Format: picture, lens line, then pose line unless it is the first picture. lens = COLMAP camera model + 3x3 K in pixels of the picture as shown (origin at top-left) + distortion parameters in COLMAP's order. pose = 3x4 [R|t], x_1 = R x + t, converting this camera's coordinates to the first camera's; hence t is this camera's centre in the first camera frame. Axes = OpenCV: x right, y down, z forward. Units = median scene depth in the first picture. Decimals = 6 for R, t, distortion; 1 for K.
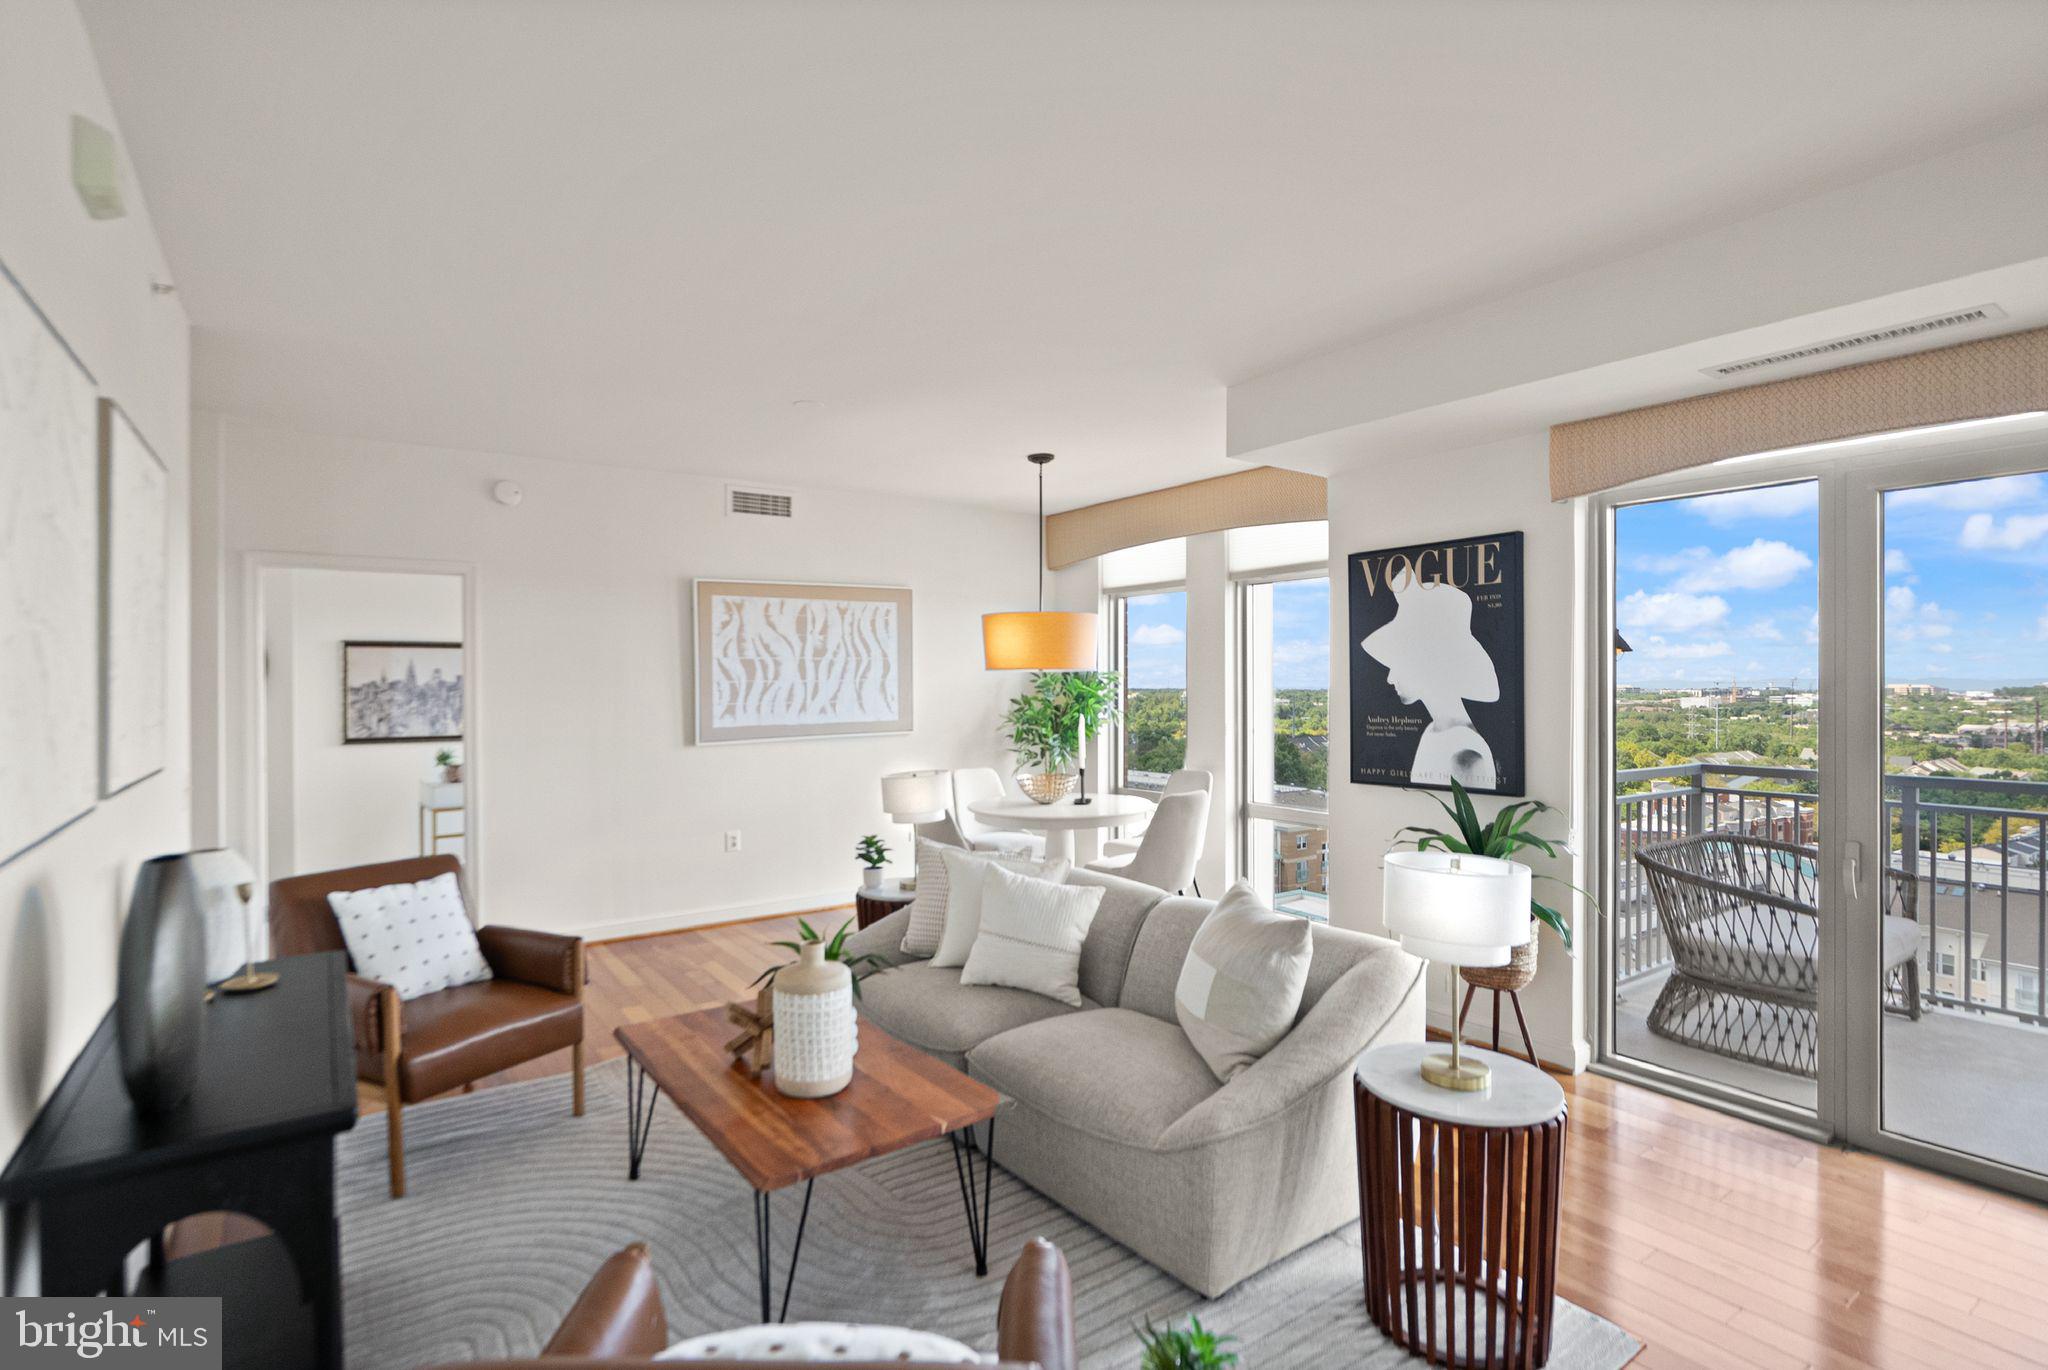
lens RADIAL K [[987.7, 0, 1021.3], [0, 987.7, 681.0], [0, 0, 1]] dist [-0.002104, -0.000051]
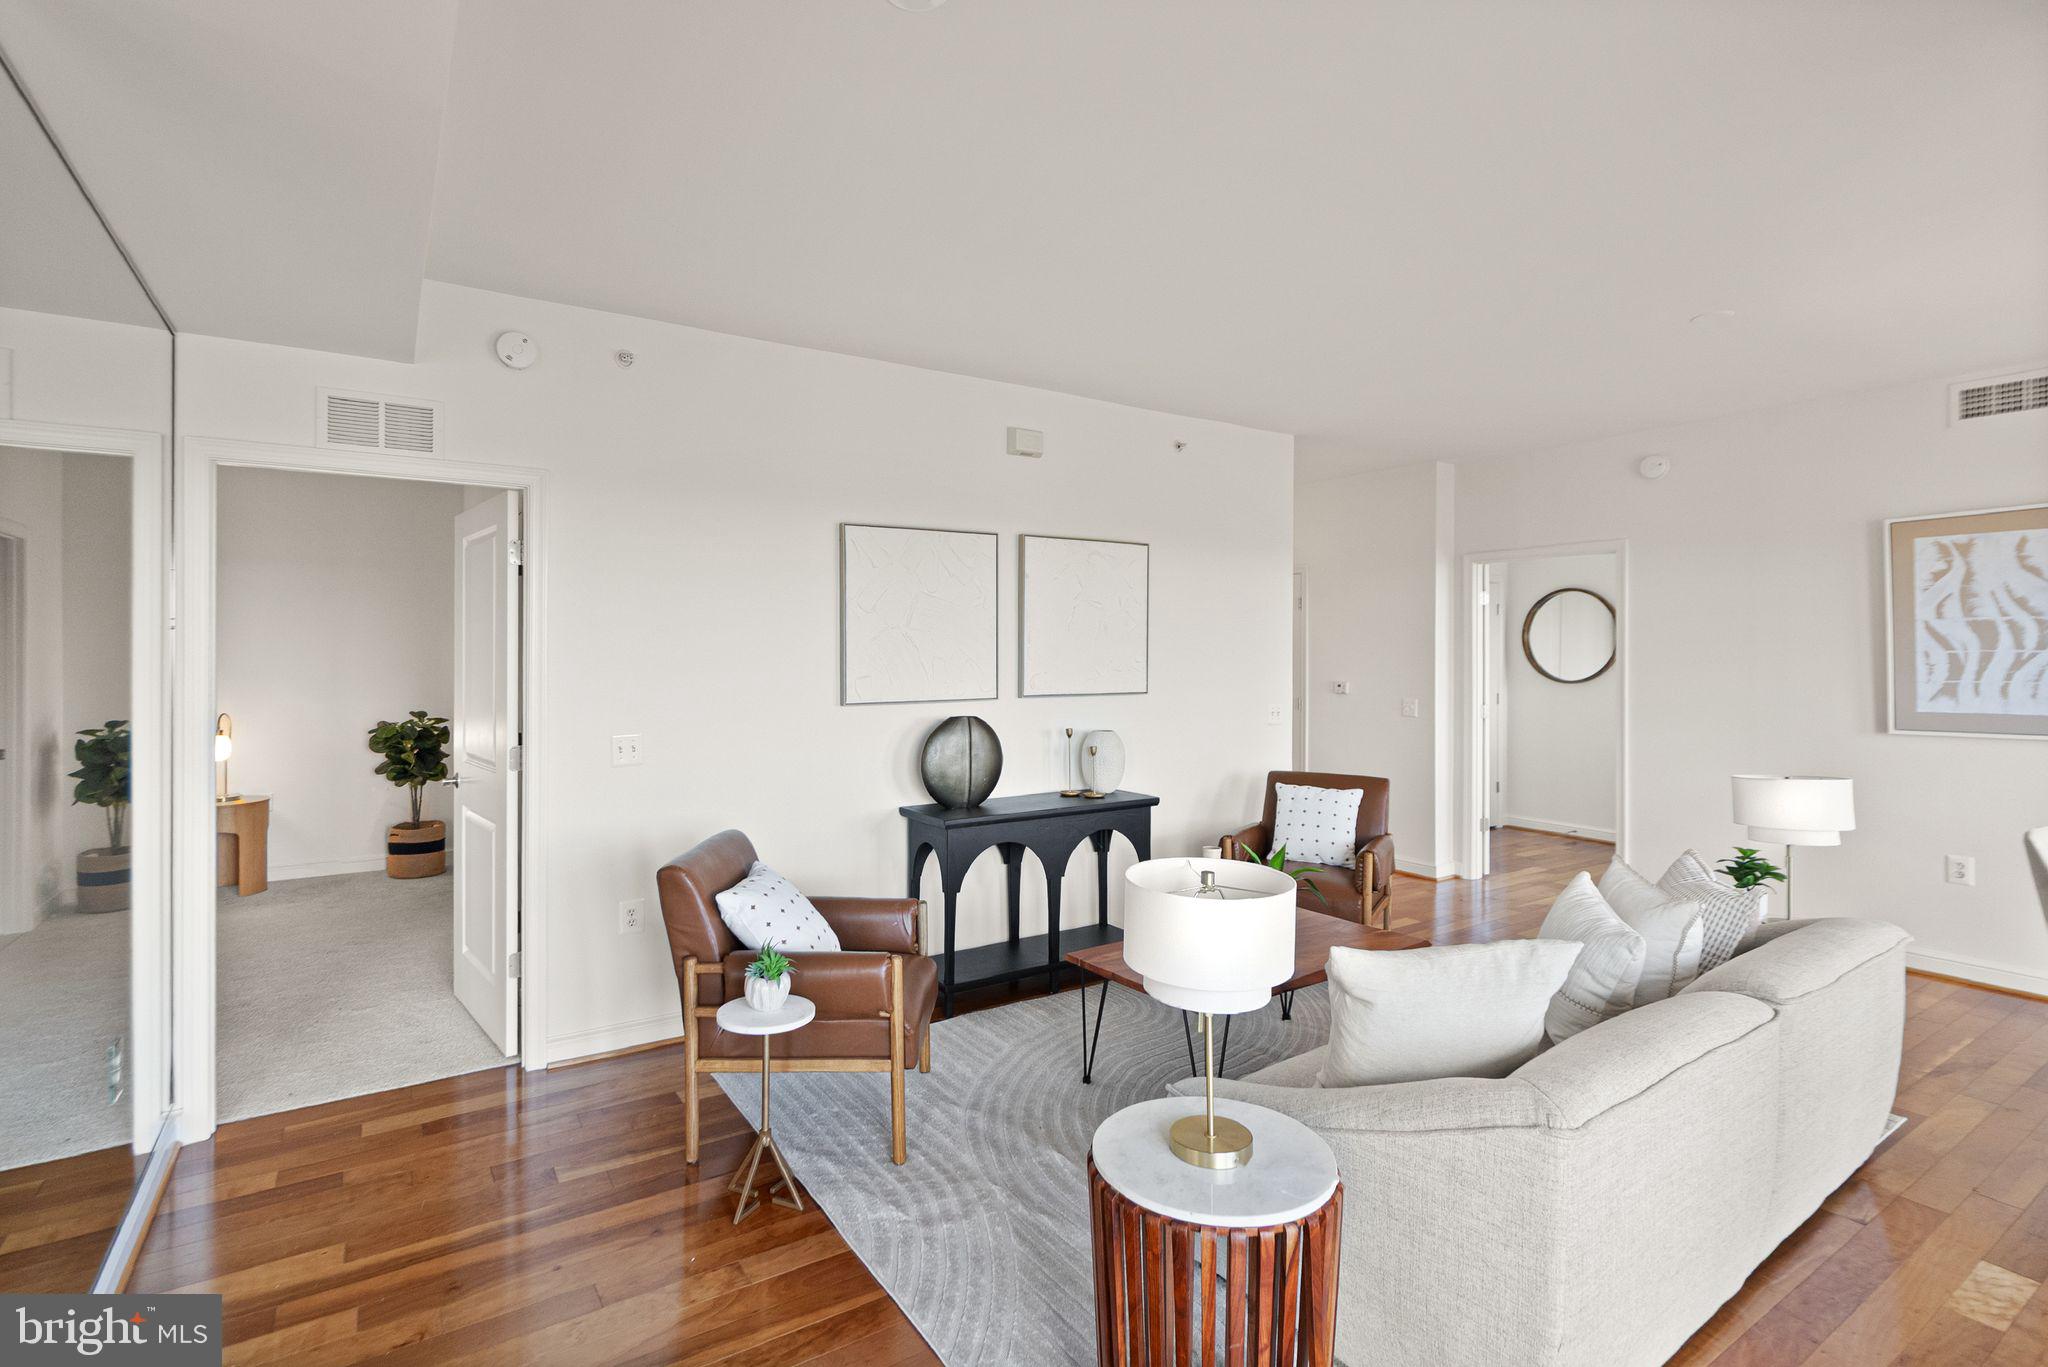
lens RADIAL K [[987.7, 0, 1024.2], [0, 987.7, 670.3], [0, 0, 1]] dist [-0.002104, -0.000051]
pose [[-0.023466, 0.025051, -0.999411, 0.457841], [-0.002054, 0.999683, 0.025106, -0.002589], [0.999723, 0.002642, -0.023407, 0.326144]]
